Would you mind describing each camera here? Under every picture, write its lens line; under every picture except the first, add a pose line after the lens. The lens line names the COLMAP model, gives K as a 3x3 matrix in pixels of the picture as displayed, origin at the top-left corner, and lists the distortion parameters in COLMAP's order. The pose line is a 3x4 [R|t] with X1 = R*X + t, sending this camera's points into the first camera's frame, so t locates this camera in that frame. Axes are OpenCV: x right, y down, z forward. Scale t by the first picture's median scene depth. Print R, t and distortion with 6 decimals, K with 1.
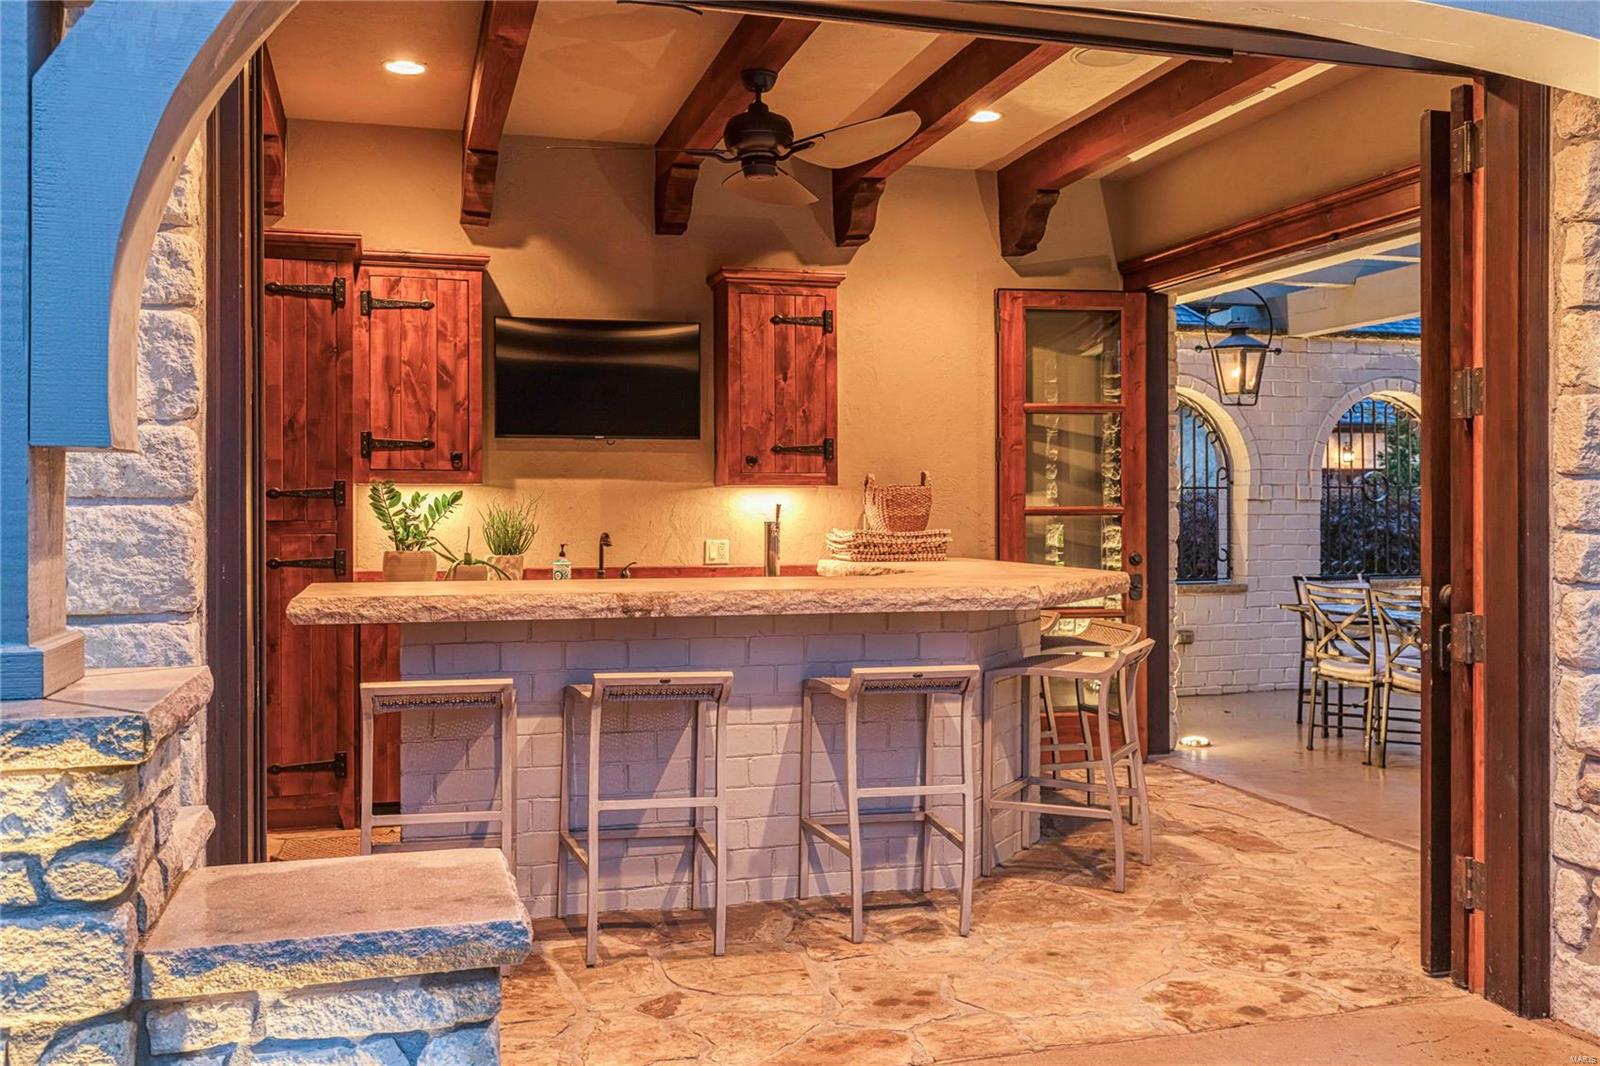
lens RADIAL K [[1390.6, 0, 800.8], [0, 1390.6, 527.8], [0, 0, 1]] dist [-0.002485, -0.003079]
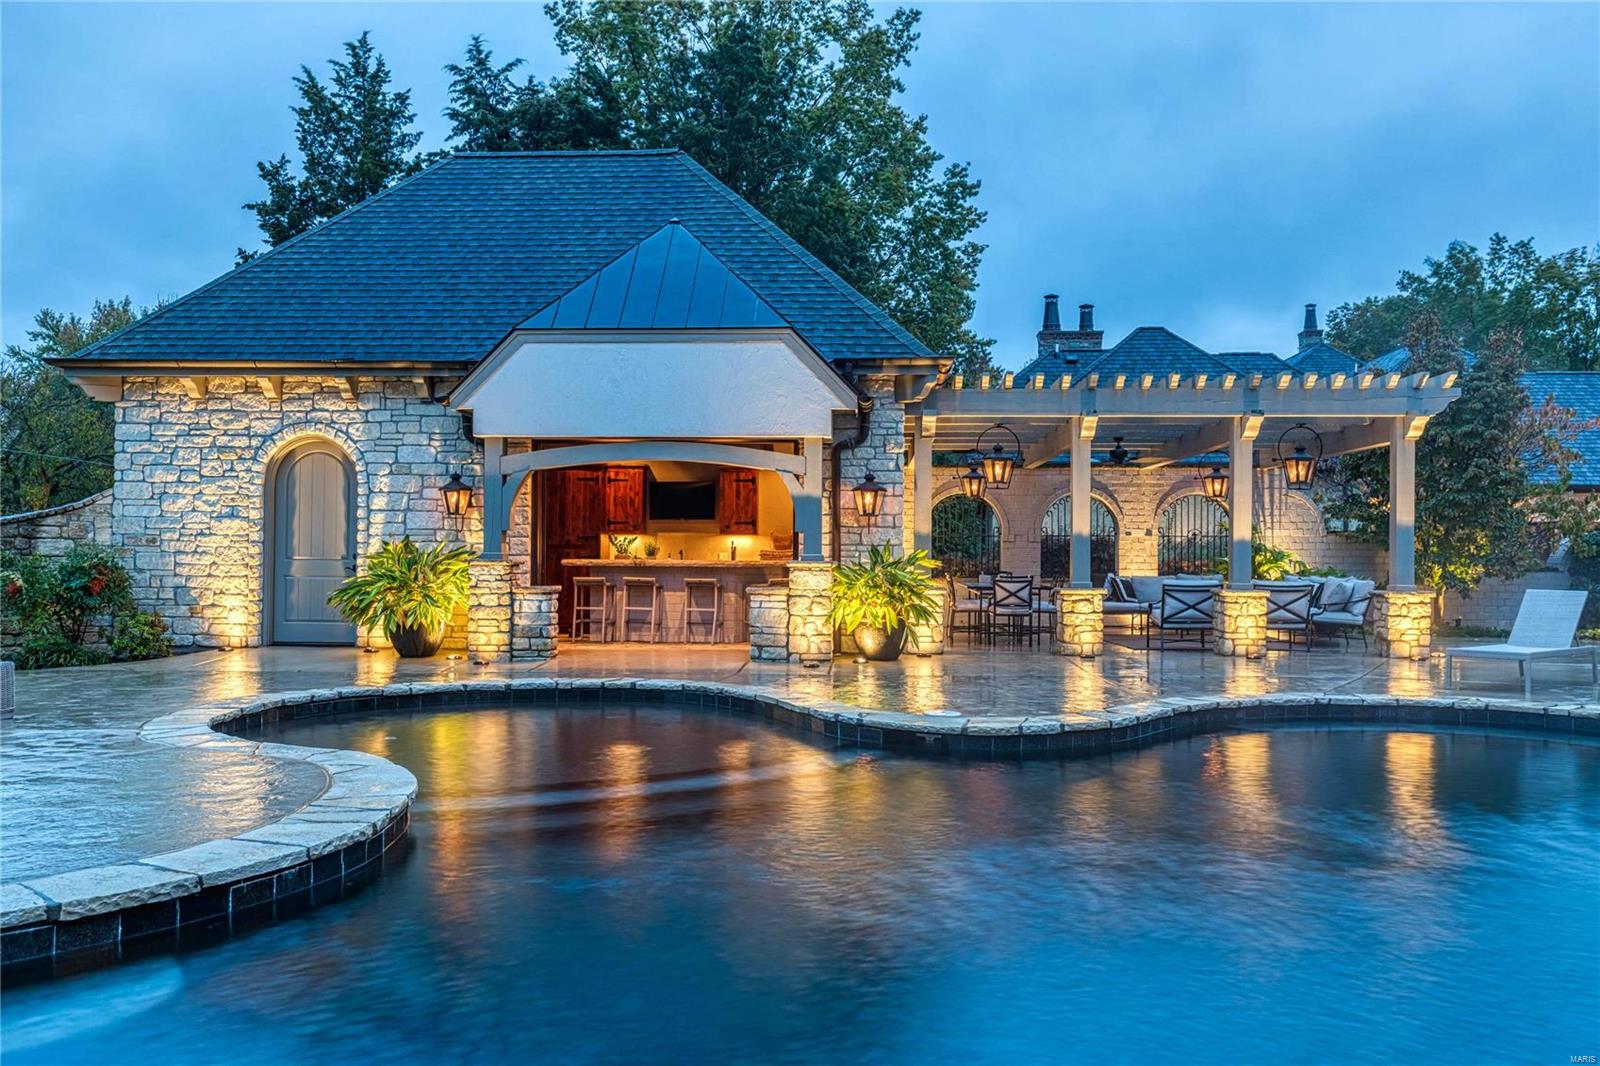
lens RADIAL K [[1300.2, 0, 799.7], [0, 1300.2, 535.6], [0, 0, 1]] dist [-0.000115, 0.000055]
pose [[0.944585, 0.000805, -0.328267, 1.122242], [-0.010164, 0.999589, -0.026795, 0.049613], [0.328111, 0.028647, 0.944205, -1.759341]]
